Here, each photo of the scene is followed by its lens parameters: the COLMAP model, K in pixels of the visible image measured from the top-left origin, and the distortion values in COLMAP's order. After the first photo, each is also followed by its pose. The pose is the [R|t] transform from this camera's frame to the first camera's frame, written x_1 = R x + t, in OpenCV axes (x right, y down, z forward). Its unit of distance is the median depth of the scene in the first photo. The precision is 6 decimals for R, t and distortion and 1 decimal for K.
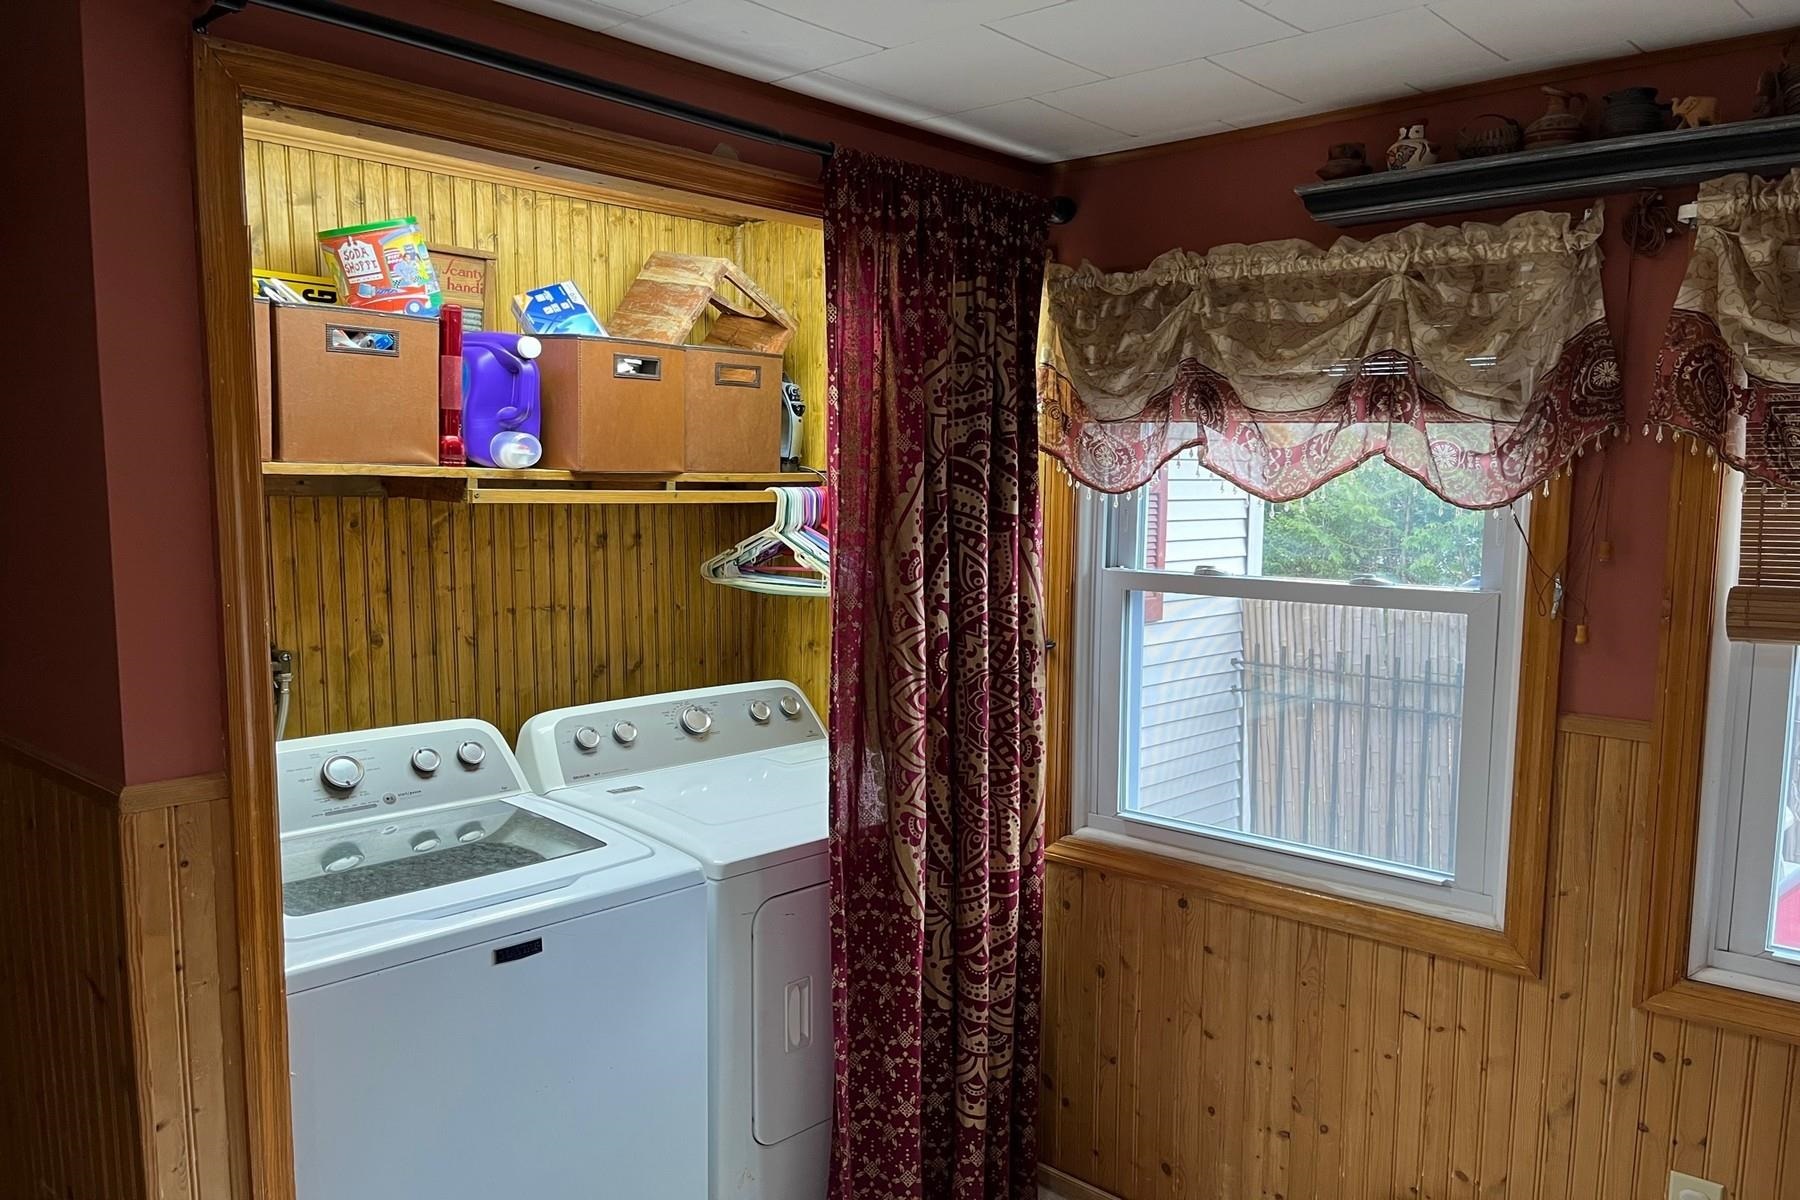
lens RADIAL K [[1384.2, 0, 903.9], [0, 1384.2, 638.3], [0, 0, 1]] dist [0.070893, -0.083850]
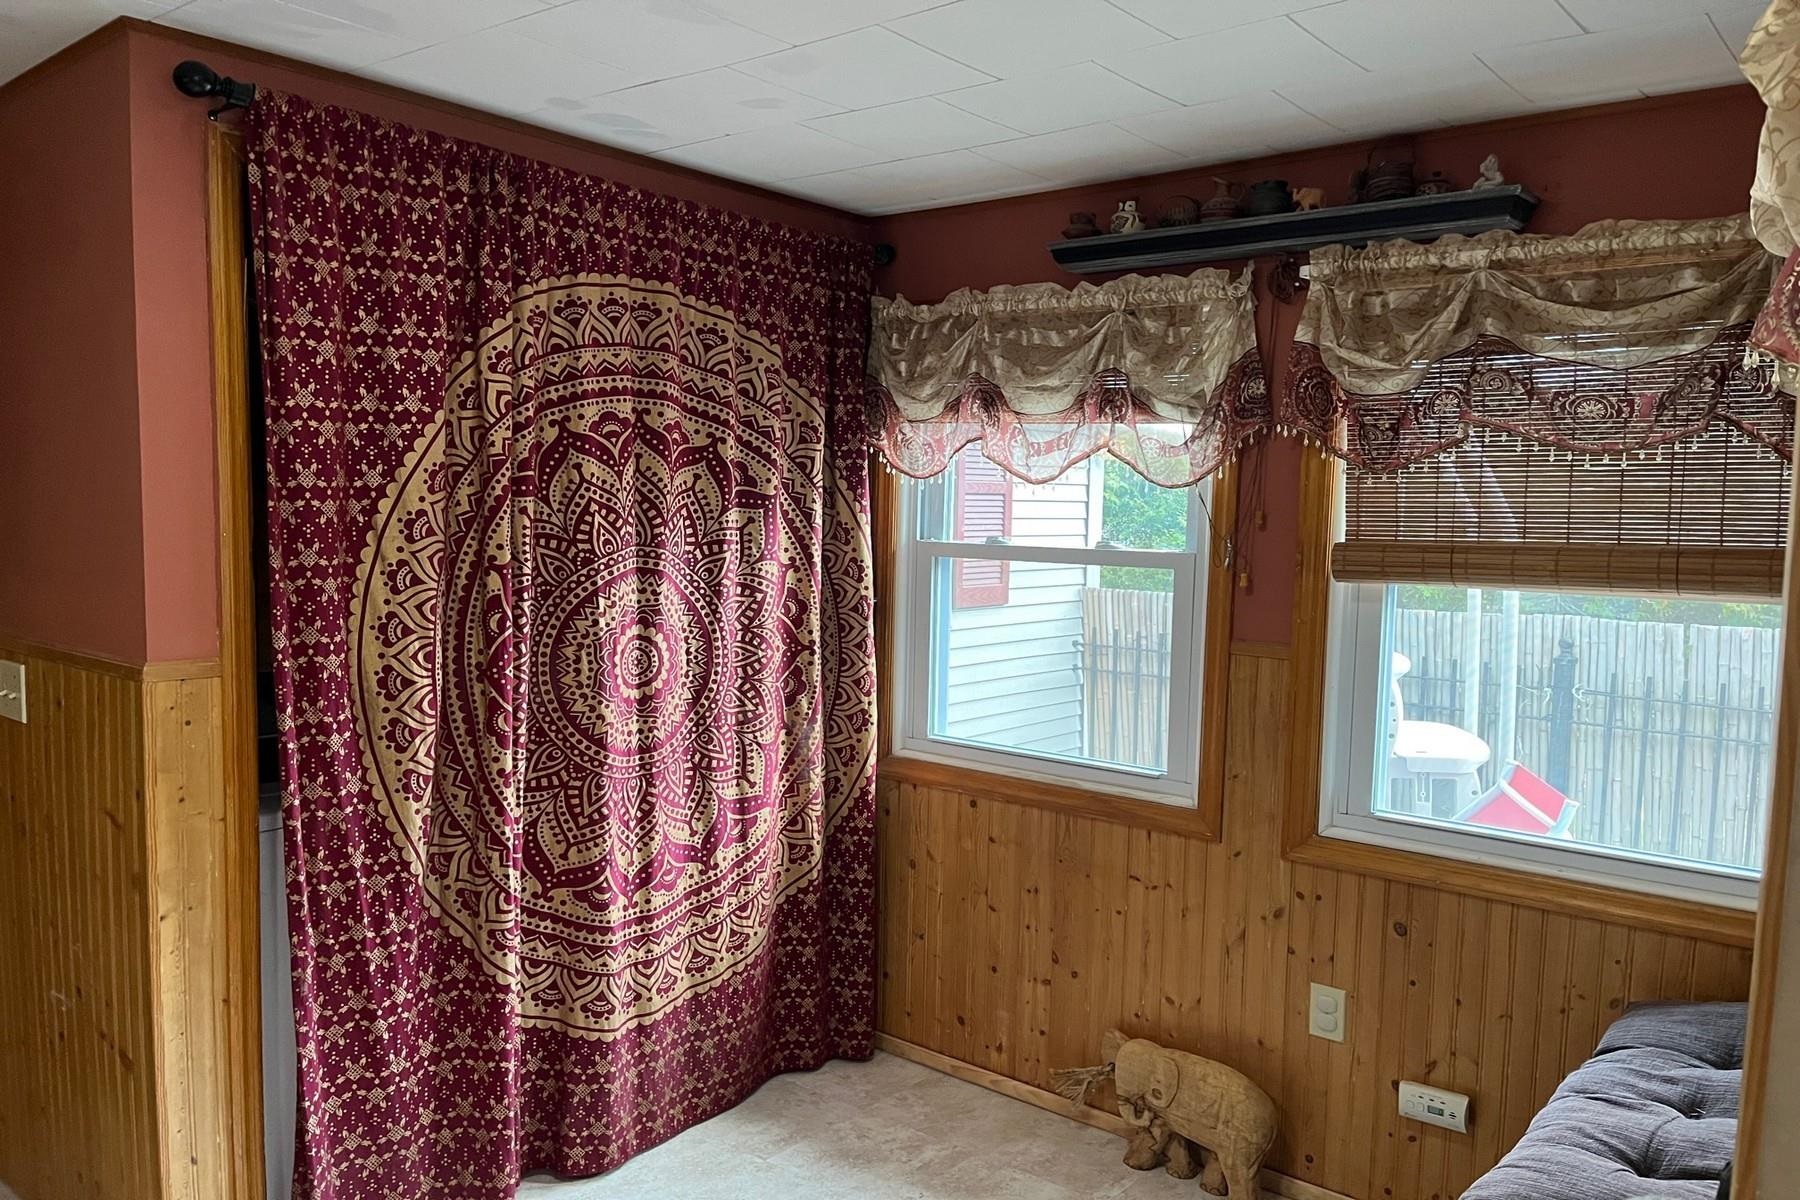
lens RADIAL K [[1384.2, 0, 903.9], [0, 1384.2, 638.3], [0, 0, 1]] dist [0.070893, -0.083850]
pose [[0.998405, 0.010353, 0.055496, 0.078375], [-0.009200, 0.999737, -0.021004, 0.079195], [-0.055699, 0.020460, 0.998238, -0.299586]]
